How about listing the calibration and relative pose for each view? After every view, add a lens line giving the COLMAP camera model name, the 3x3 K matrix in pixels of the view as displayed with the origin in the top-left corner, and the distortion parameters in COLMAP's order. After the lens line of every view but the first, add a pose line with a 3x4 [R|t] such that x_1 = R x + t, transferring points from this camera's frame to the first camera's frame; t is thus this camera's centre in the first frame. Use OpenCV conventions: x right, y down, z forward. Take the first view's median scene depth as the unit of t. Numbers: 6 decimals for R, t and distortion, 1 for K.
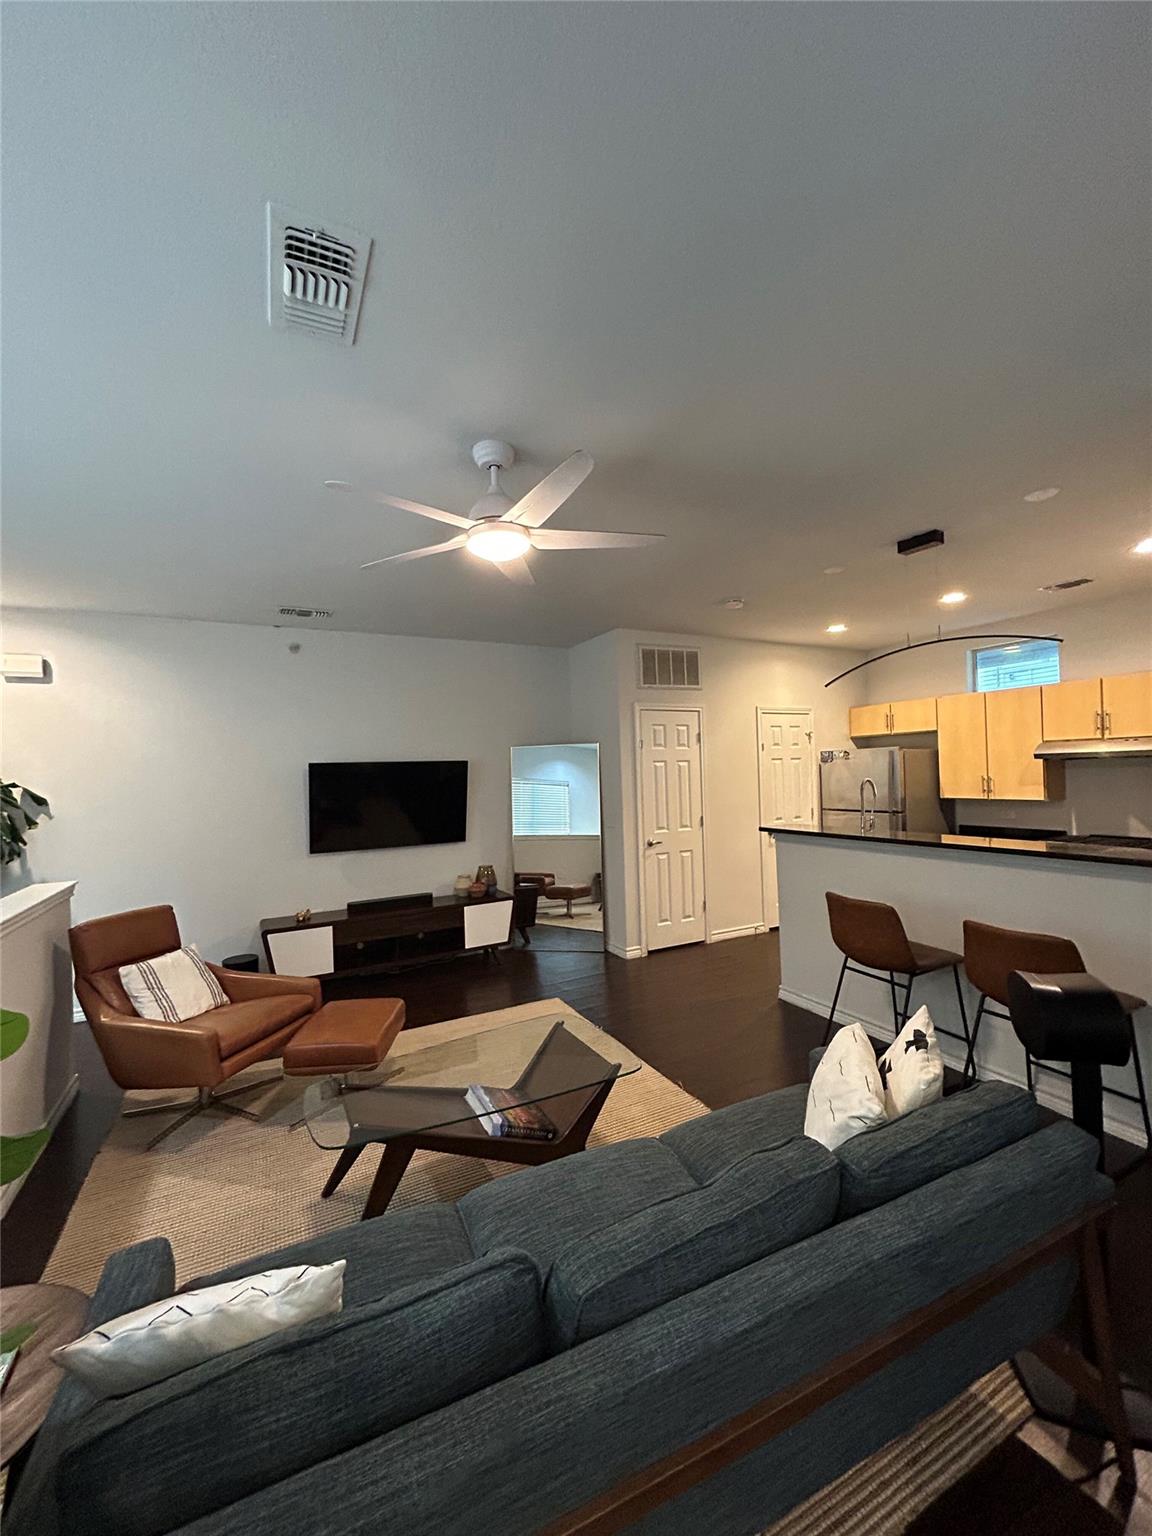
lens RADIAL K [[617.3, 0, 566.8], [0, 617.3, 772.3], [0, 0, 1]] dist [0.001196, -0.000177]
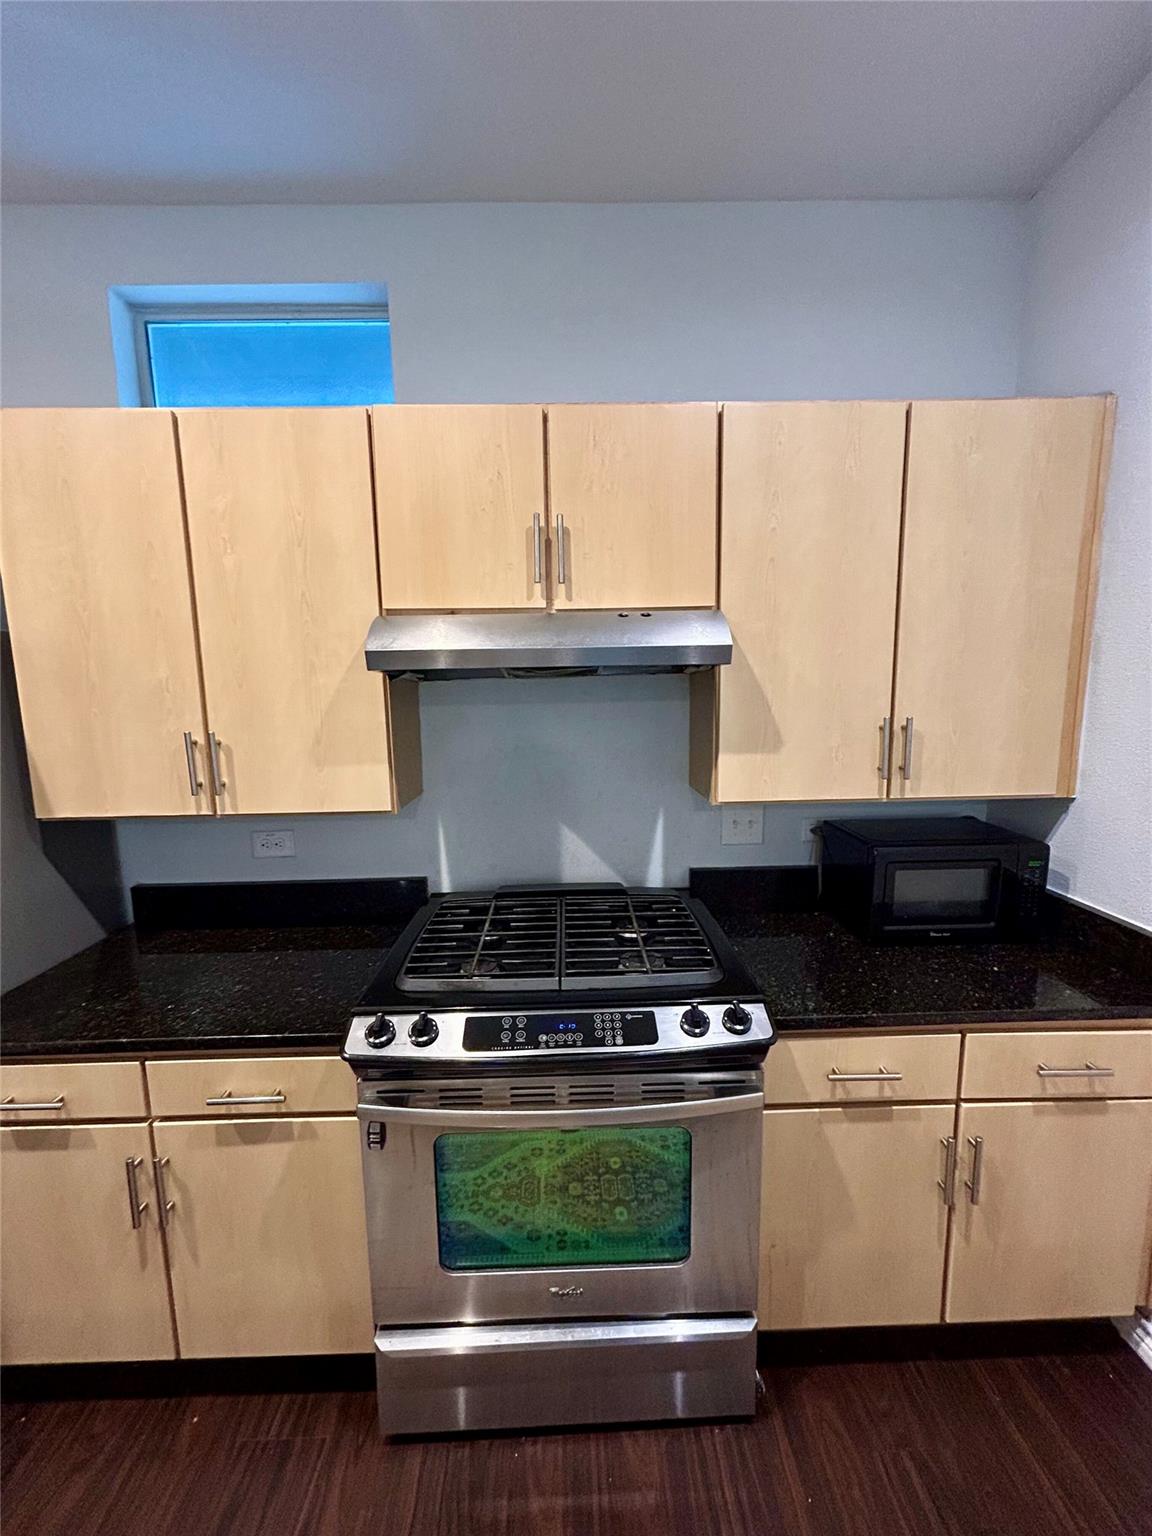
lens RADIAL K [[617.3, 0, 576.7], [0, 617.3, 771.6], [0, 0, 1]] dist [0.001196, -0.000177]
pose [[0.432108, -0.095734, 0.896726, 0.500746], [0.004398, 0.994561, 0.104060, -0.004639], [-0.901811, -0.041022, 0.430179, 0.727137]]
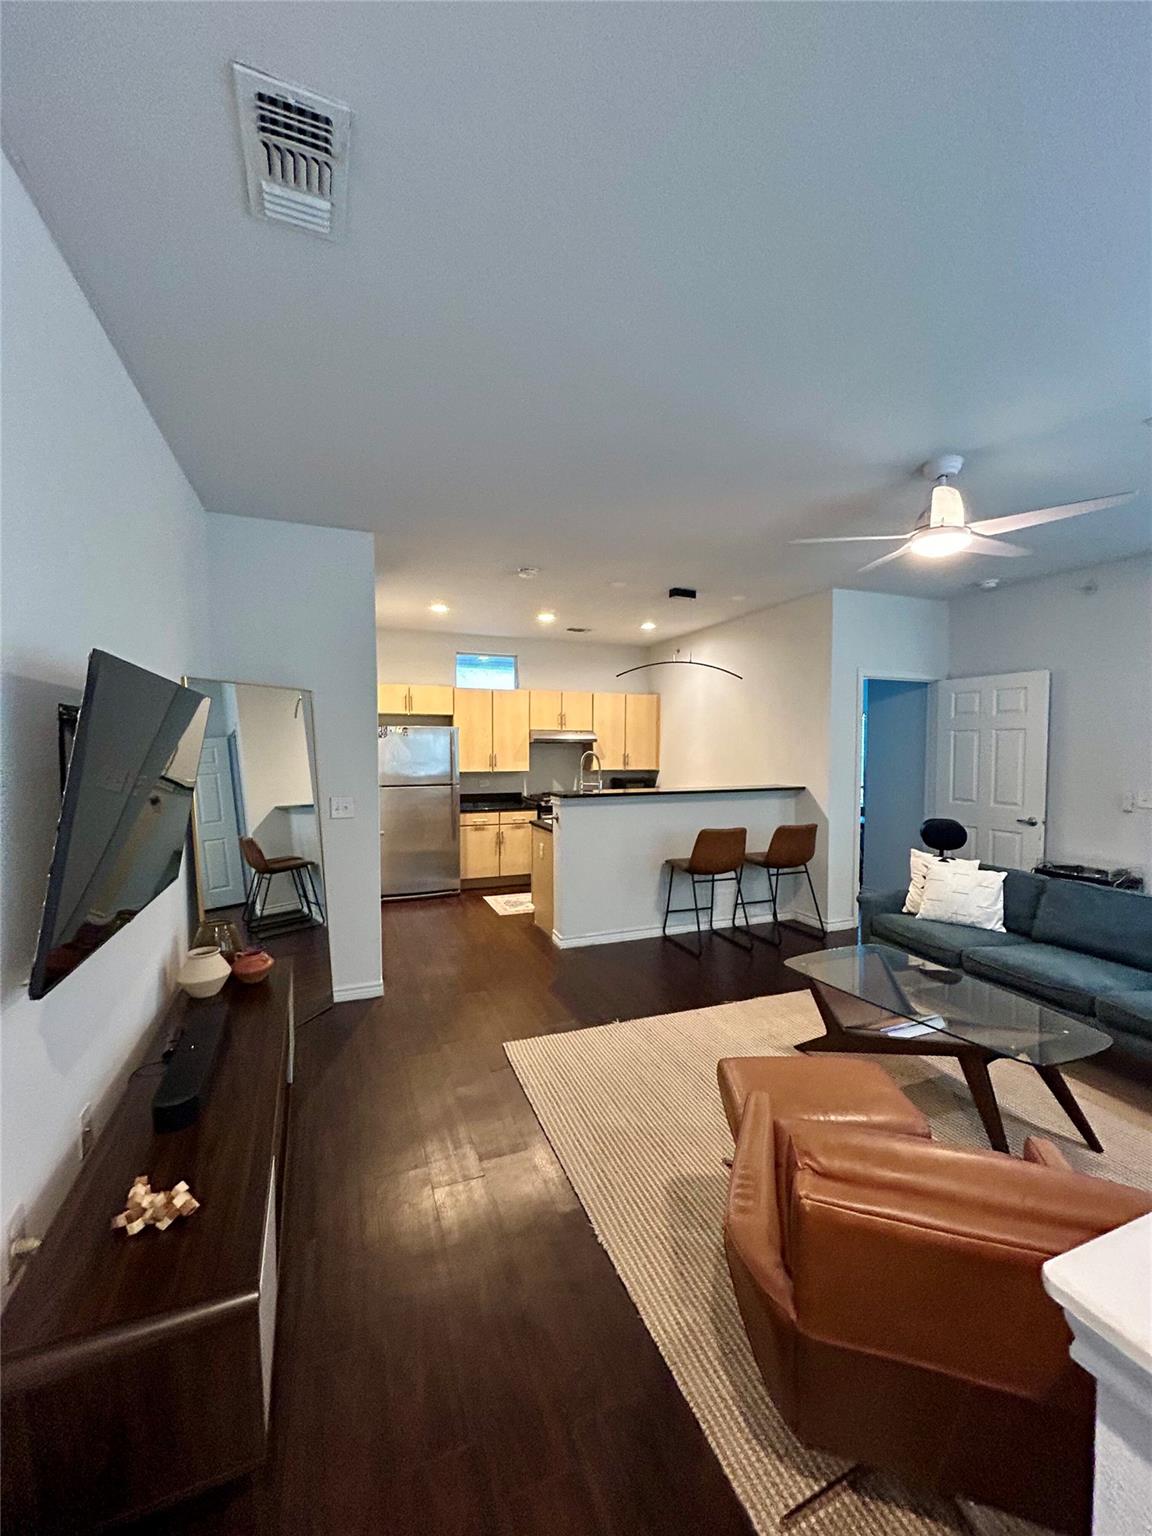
lens RADIAL K [[617.3, 0, 580.9], [0, 617.3, 764.2], [0, 0, 1]] dist [0.001196, -0.000177]
pose [[0.089278, 0.002315, 0.996004, -0.586263], [-0.007219, 0.999973, -0.001677, 0.028395], [-0.995981, -0.007040, 0.089292, 0.694740]]
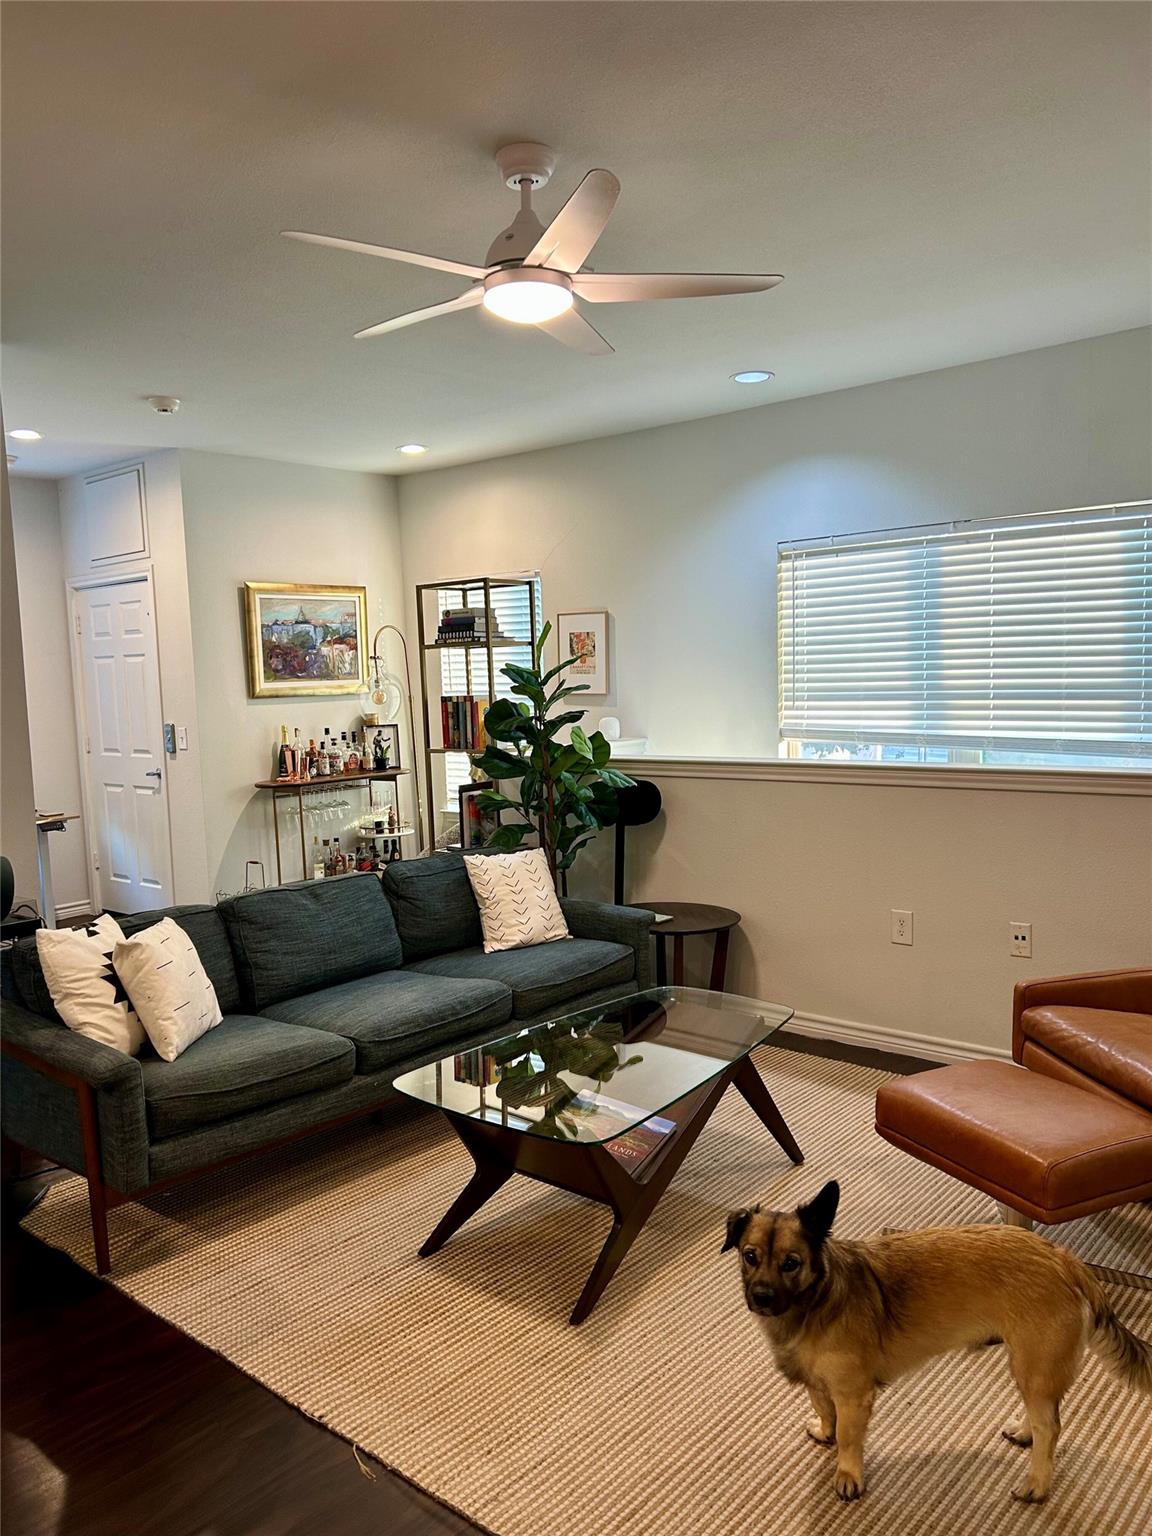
lens RADIAL K [[1154.6, 0, 568.3], [0, 1154.6, 774.0], [0, 0, 1]] dist [0.064929, -0.071543]
pose [[-0.923414, 0.100625, -0.370380, 0.171061], [0.068748, 0.992778, 0.098318, 0.013368], [0.377599, 0.065325, -0.923662, 0.982063]]
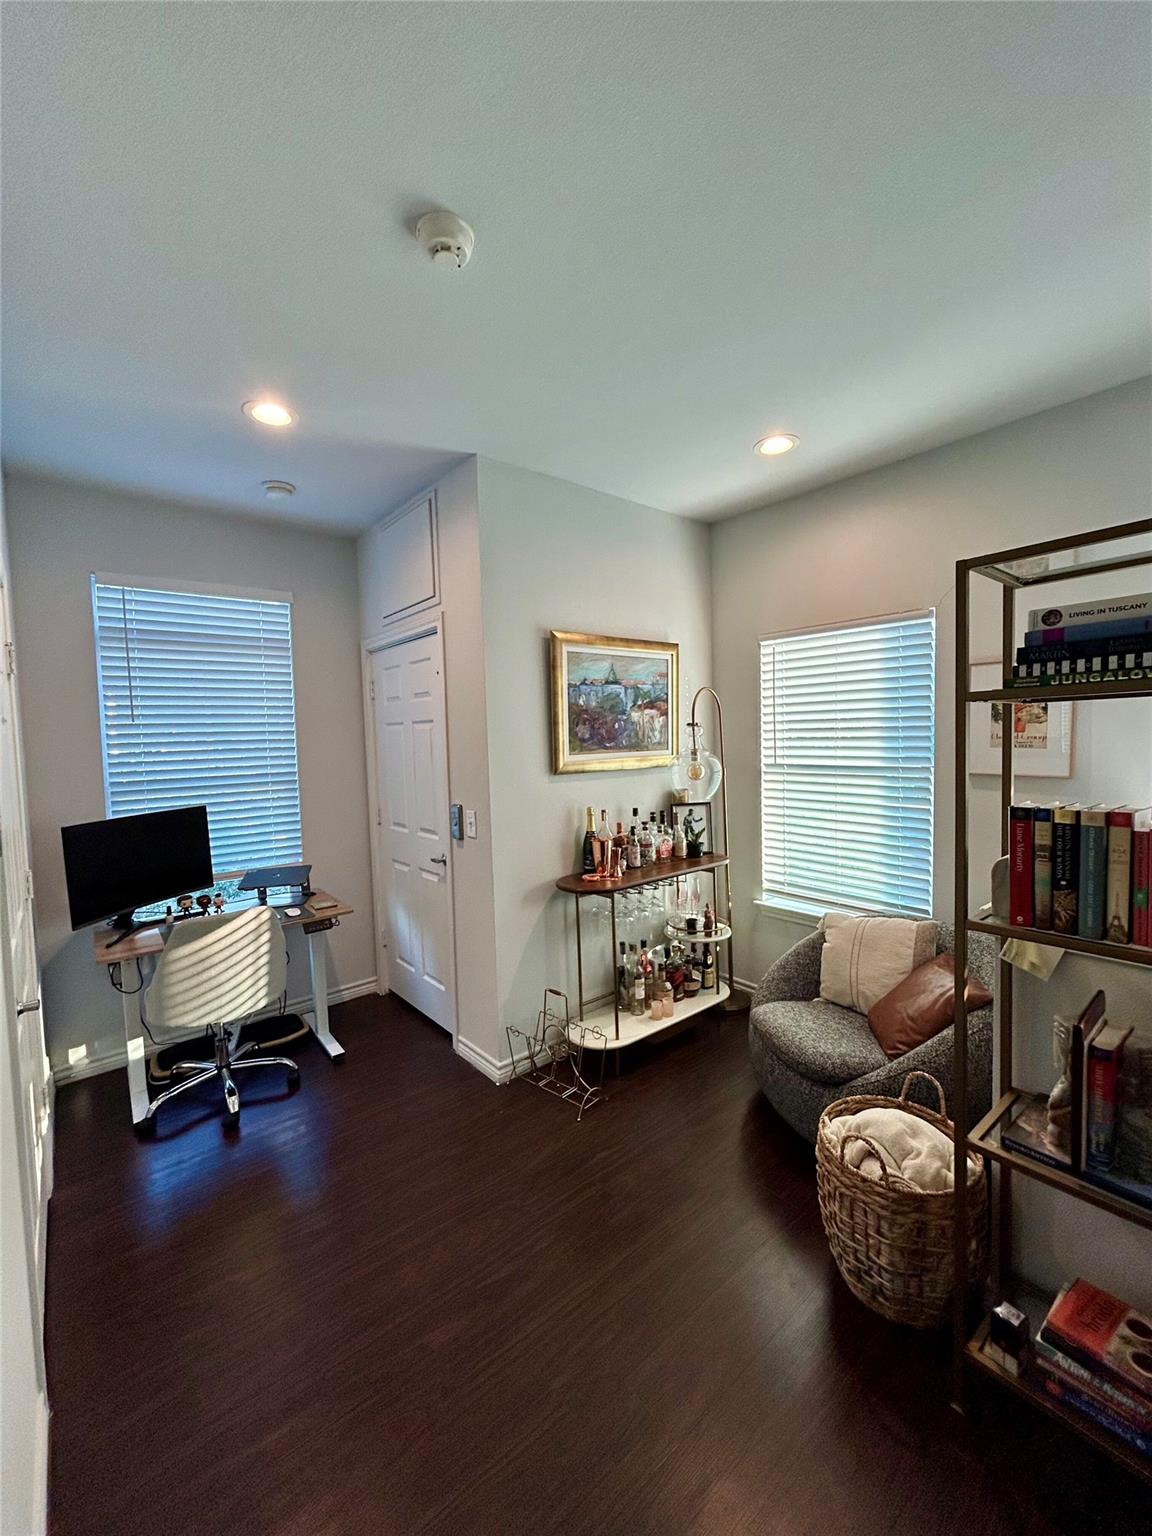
lens RADIAL K [[617.3, 0, 577.5], [0, 617.3, 771.8], [0, 0, 1]] dist [0.001196, -0.000177]
pose [[-0.974232, 0.073088, -0.213377, 0.106992], [0.061990, 0.996375, 0.058253, -0.000848], [0.216862, 0.043524, -0.975232, 0.193273]]
